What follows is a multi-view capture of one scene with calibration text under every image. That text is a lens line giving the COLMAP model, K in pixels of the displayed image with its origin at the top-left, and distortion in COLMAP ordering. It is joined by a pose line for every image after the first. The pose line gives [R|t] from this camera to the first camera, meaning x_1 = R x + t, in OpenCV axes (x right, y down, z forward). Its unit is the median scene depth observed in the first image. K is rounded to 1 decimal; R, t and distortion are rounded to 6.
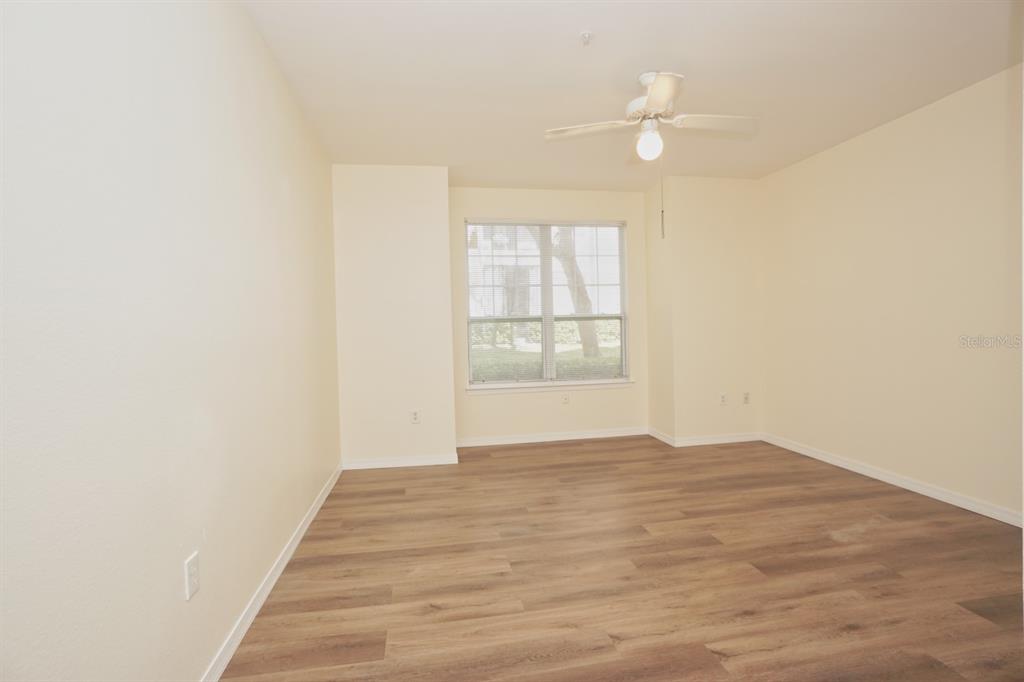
lens RADIAL K [[473.2, 0, 512.0], [0, 473.2, 341.0], [0, 0, 1]] dist [-0.000131, -0.000051]
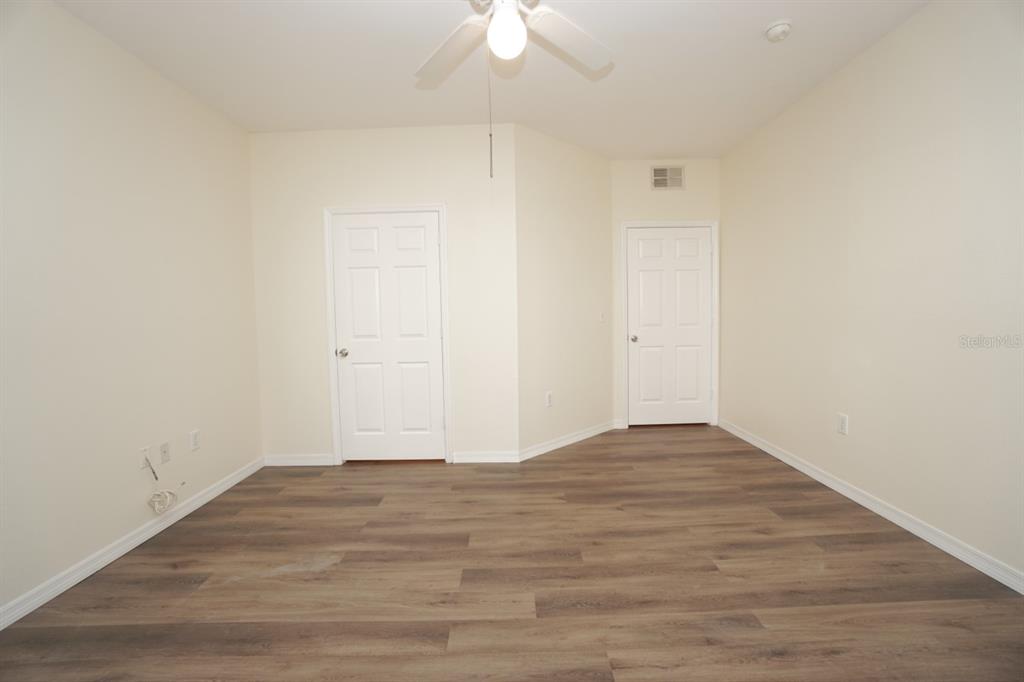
lens RADIAL K [[450.5, 0, 512.5], [0, 450.5, 338.3], [0, 0, 1]] dist [-0.069975, 0.025293]
pose [[-0.983428, 0.027940, 0.179135, 0.227636], [0.044460, 0.995050, 0.088877, -0.058745], [-0.175765, 0.095369, -0.979802, 1.917204]]
